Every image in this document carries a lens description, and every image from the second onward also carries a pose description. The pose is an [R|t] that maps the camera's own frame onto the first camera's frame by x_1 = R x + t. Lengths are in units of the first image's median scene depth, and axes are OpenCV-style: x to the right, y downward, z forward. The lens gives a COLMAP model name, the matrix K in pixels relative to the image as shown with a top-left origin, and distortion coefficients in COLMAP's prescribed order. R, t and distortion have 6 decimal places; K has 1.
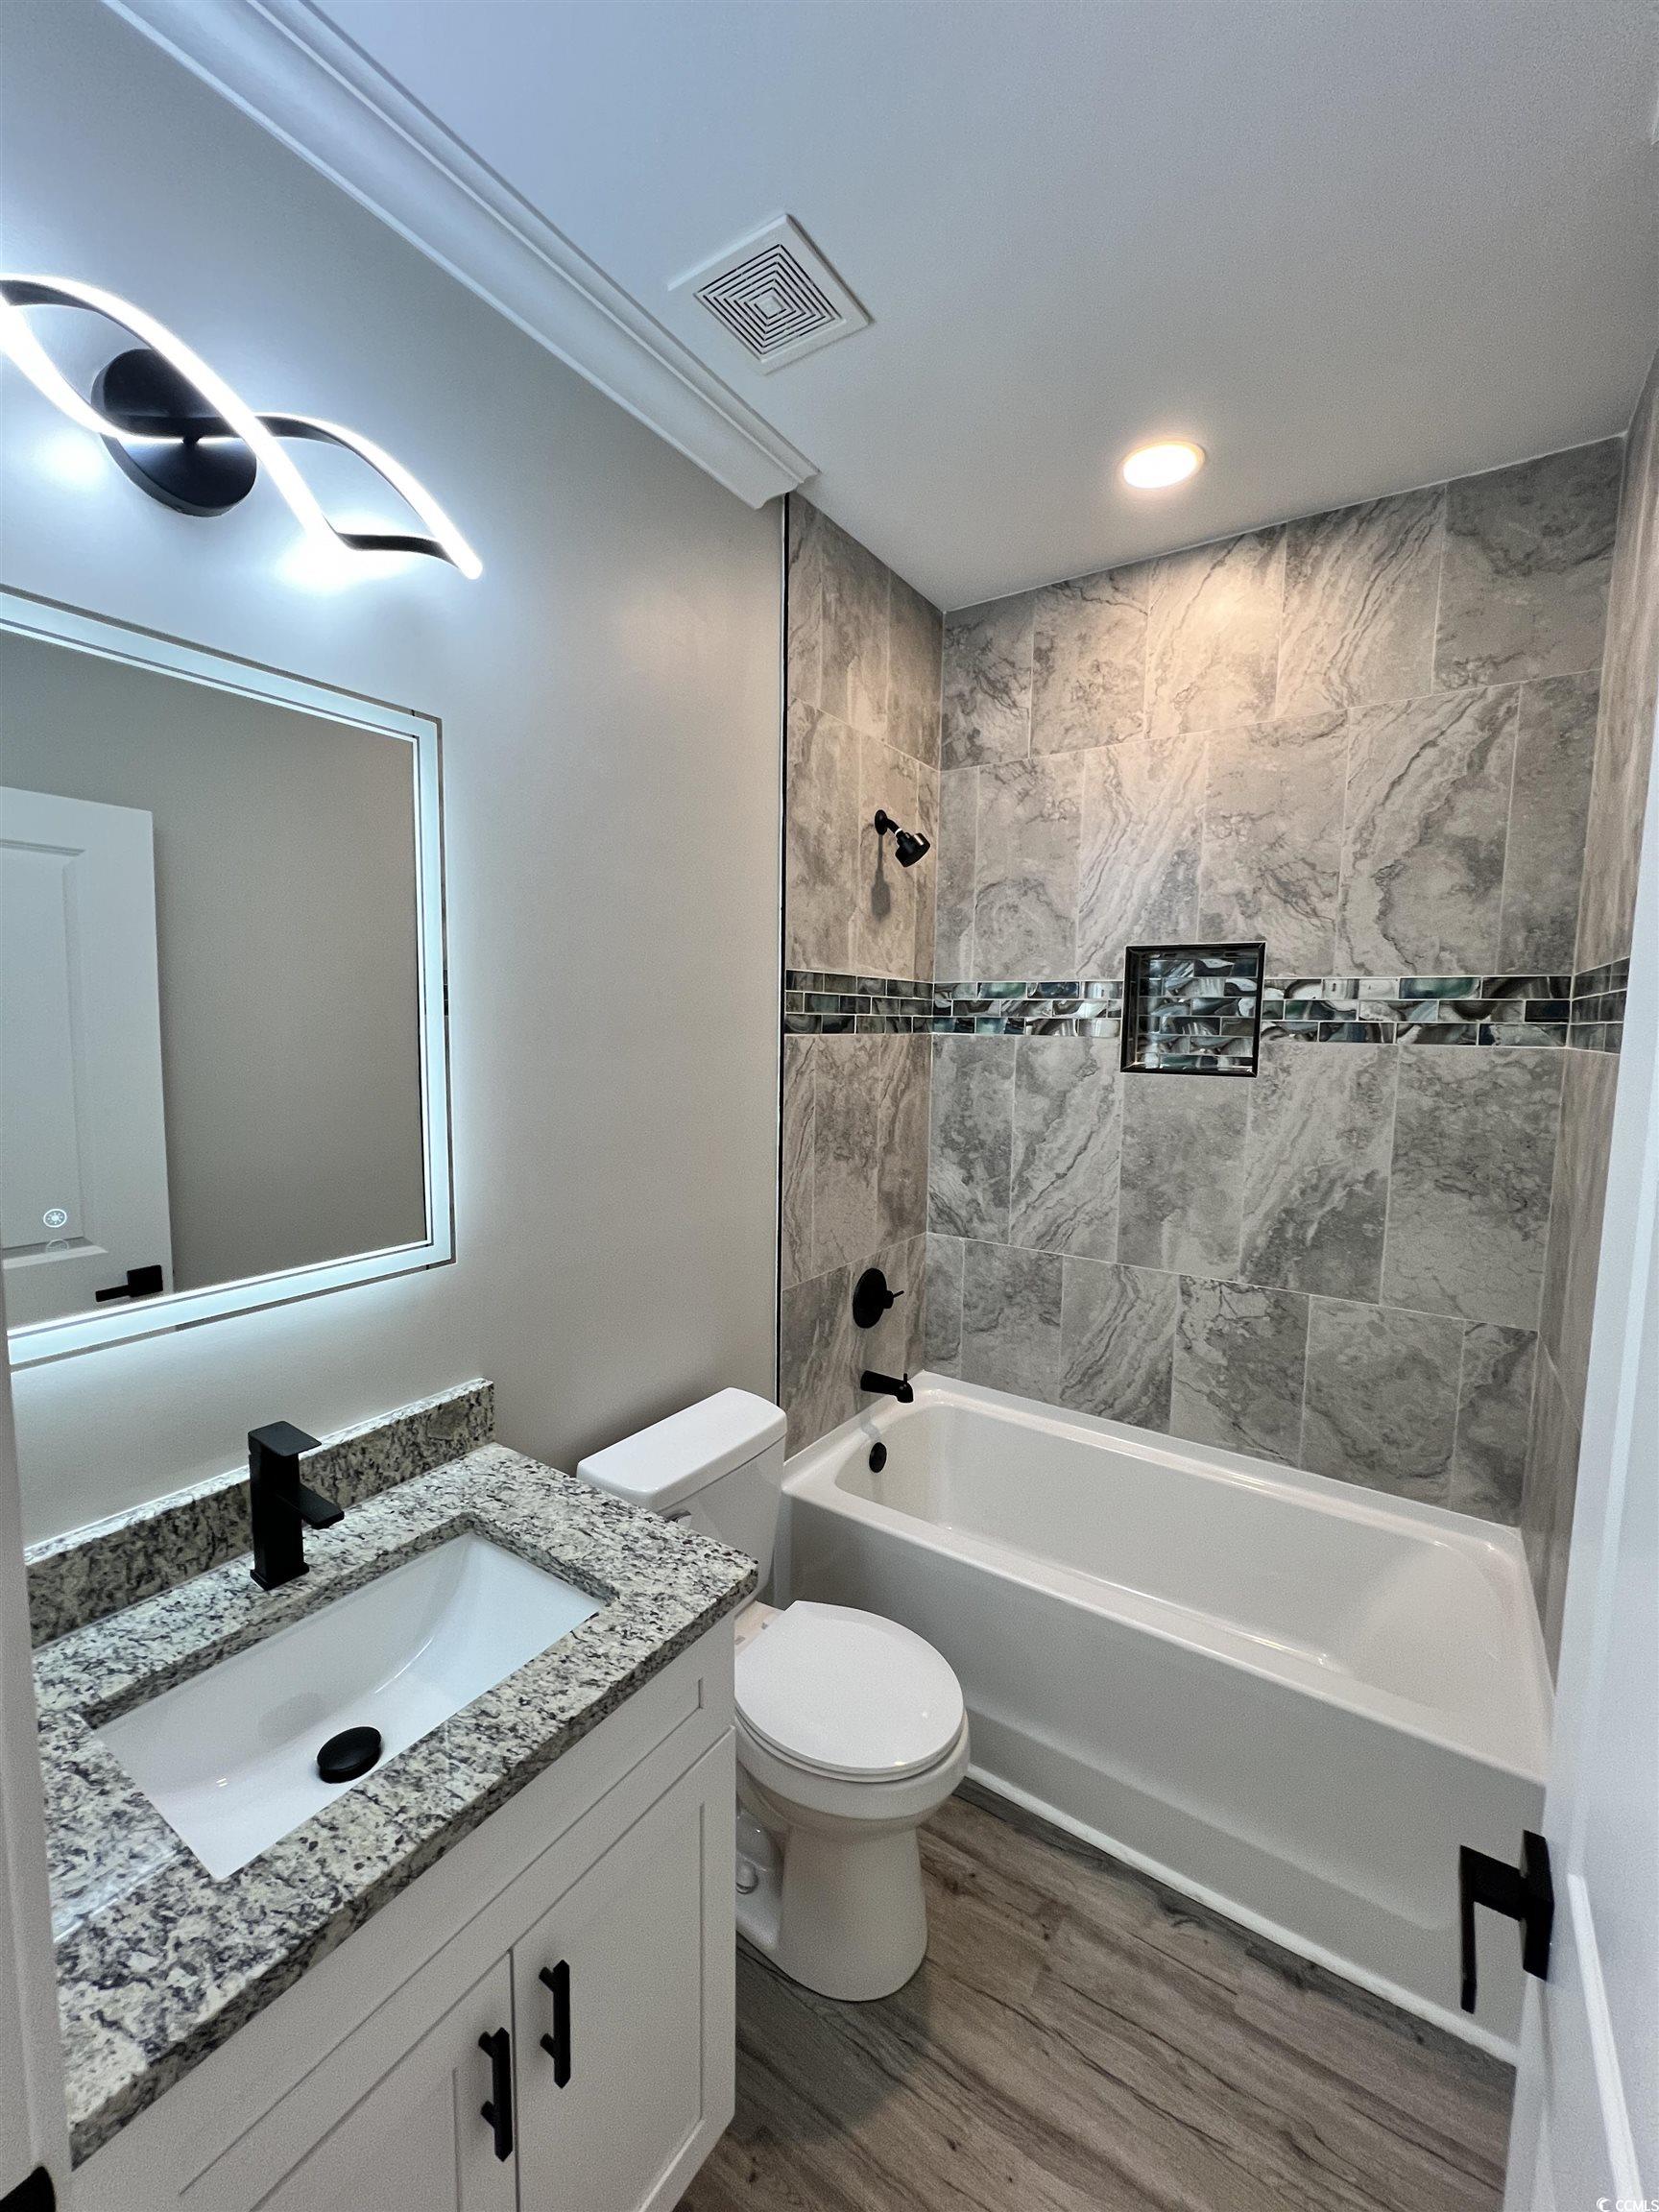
lens RADIAL K [[889.5, 0, 829.5], [0, 889.5, 1106.0], [0, 0, 1]] dist [-0.001391, 0.000245]
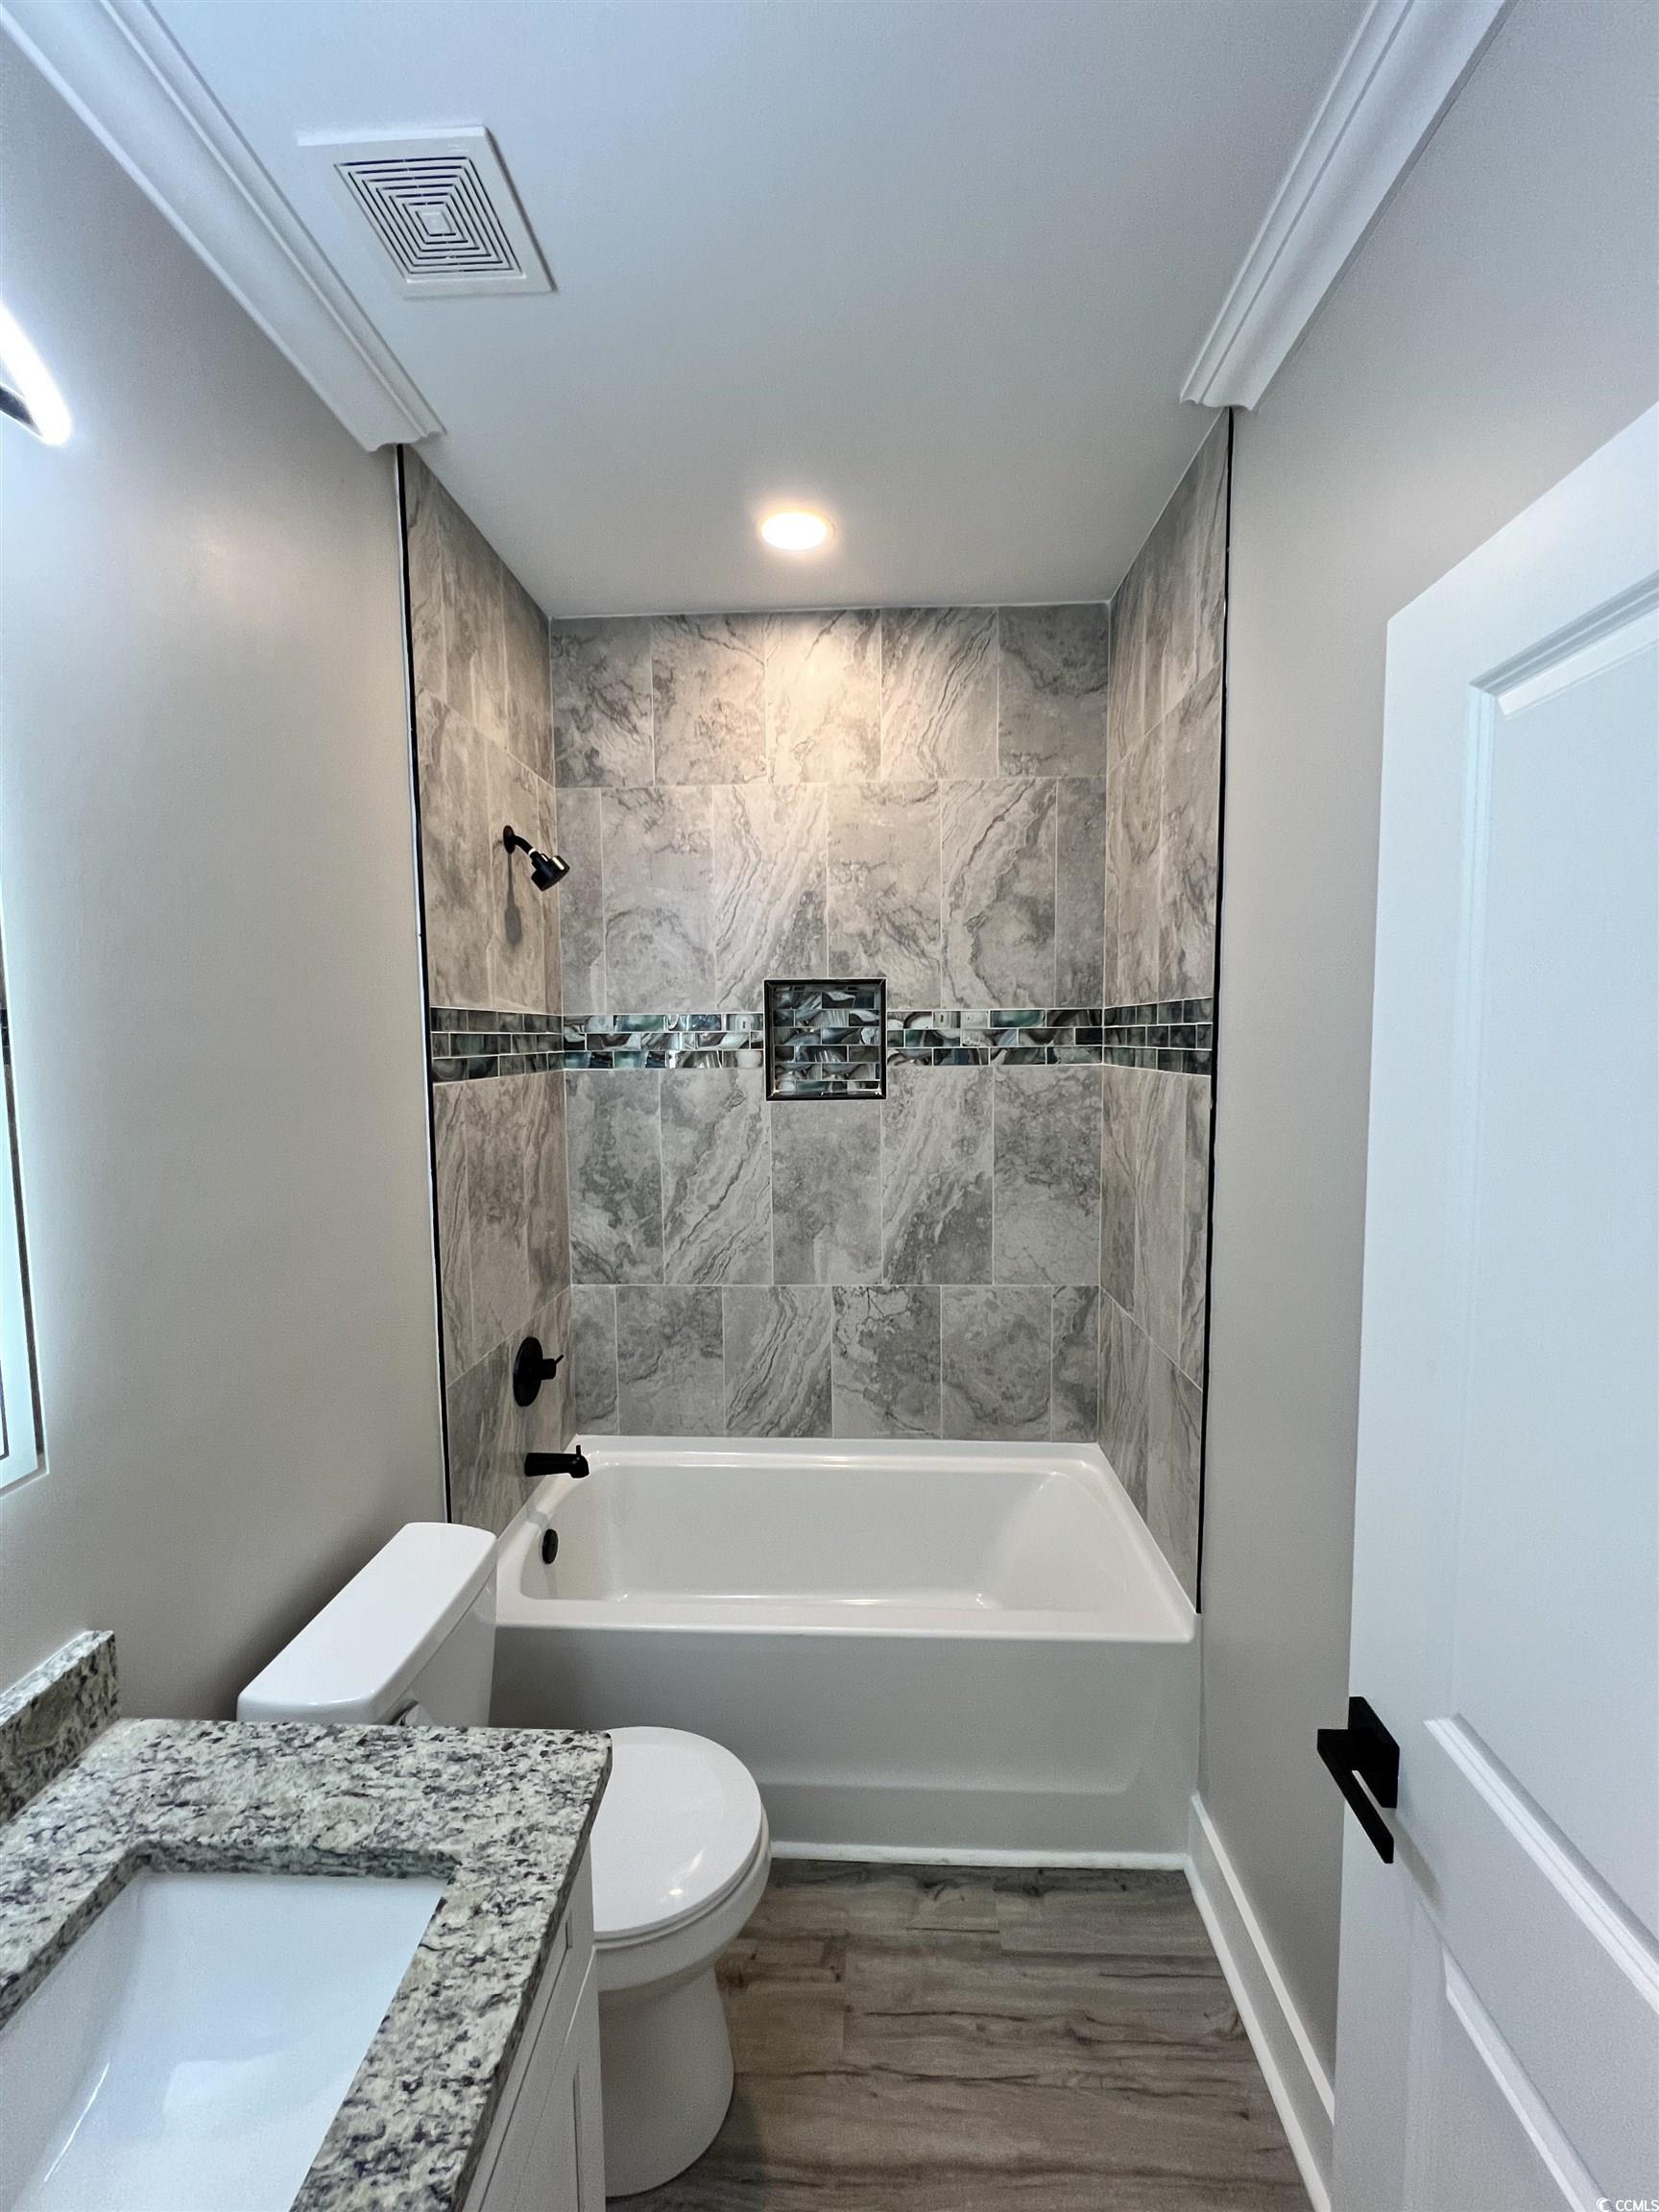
lens RADIAL K [[887.9, 0, 829.5], [0, 887.9, 1106.0], [0, 0, 1]] dist [-0.001830, 0.000792]
pose [[0.854886, -0.065377, 0.514681, -0.159419], [0.074230, 0.997235, 0.003377, -0.033980], [-0.513479, 0.035318, 0.857375, 0.086836]]
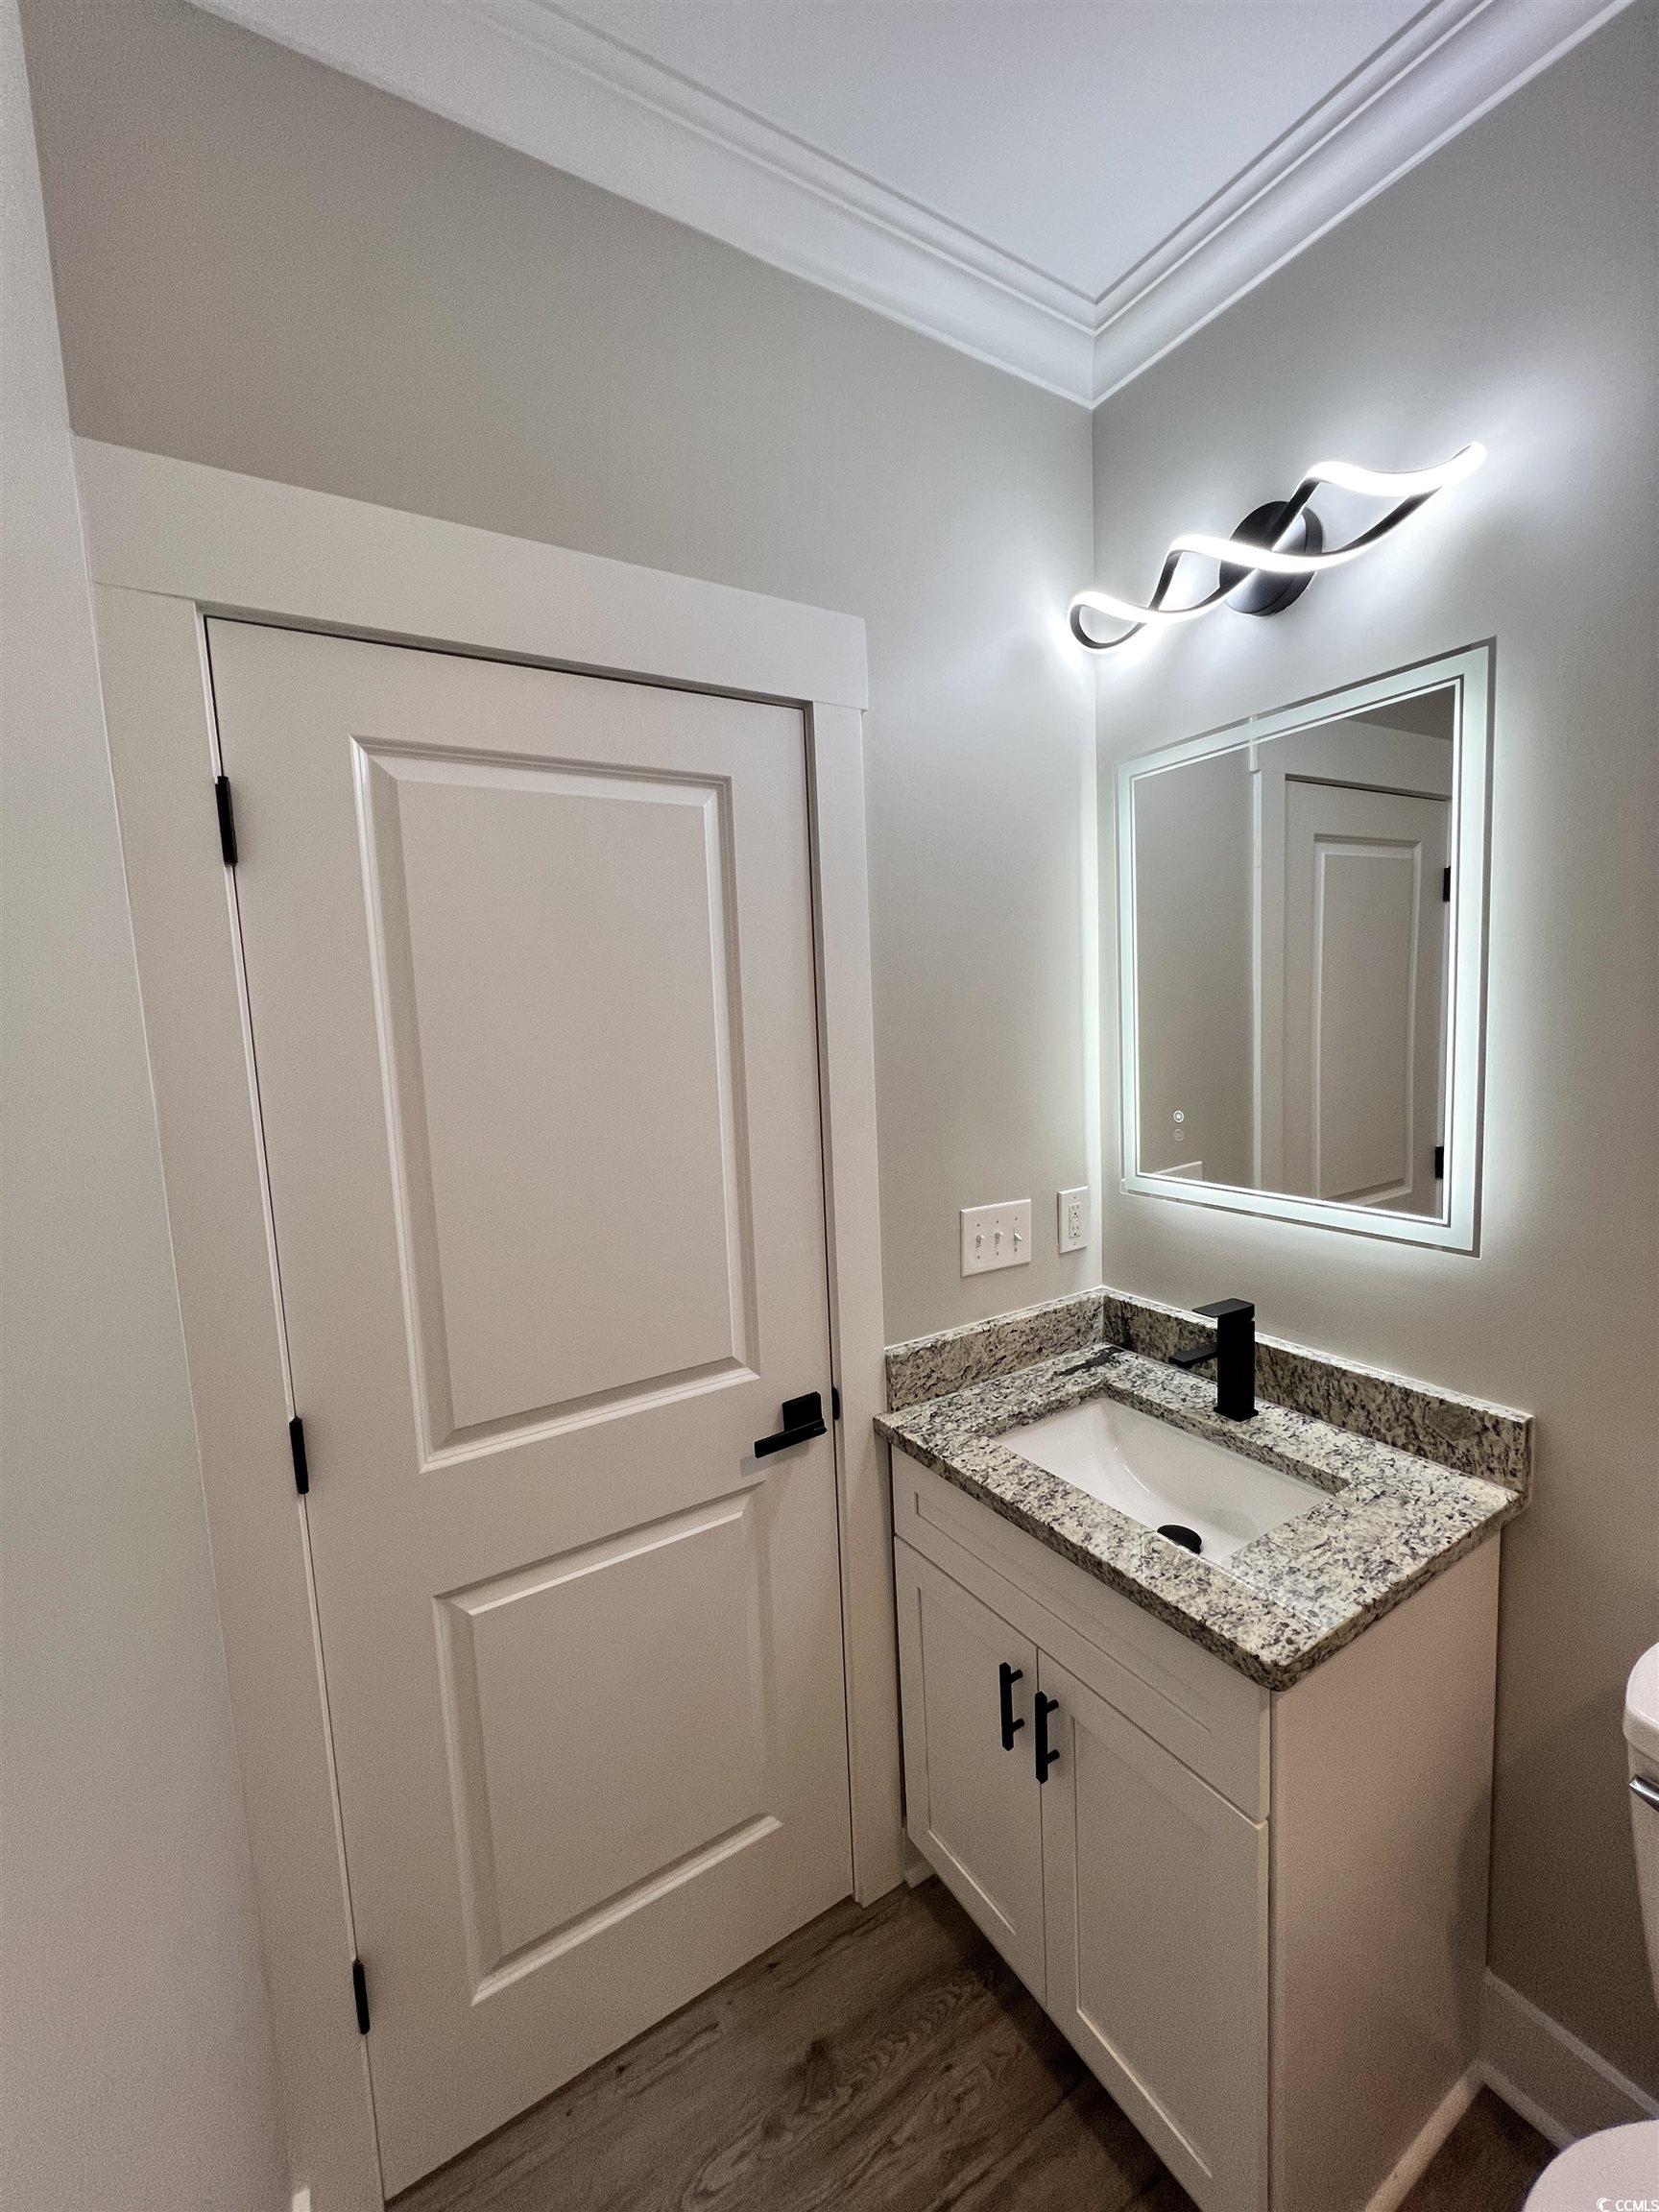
lens RADIAL K [[889.5, 0, 829.5], [0, 889.5, 1106.0], [0, 0, 1]] dist [-0.001391, 0.000245]
pose [[-0.413507, 0.100093, -0.904982, 0.409418], [-0.053947, 0.989500, 0.134091, -0.036602], [0.908901, 0.104269, -0.403765, 0.490454]]
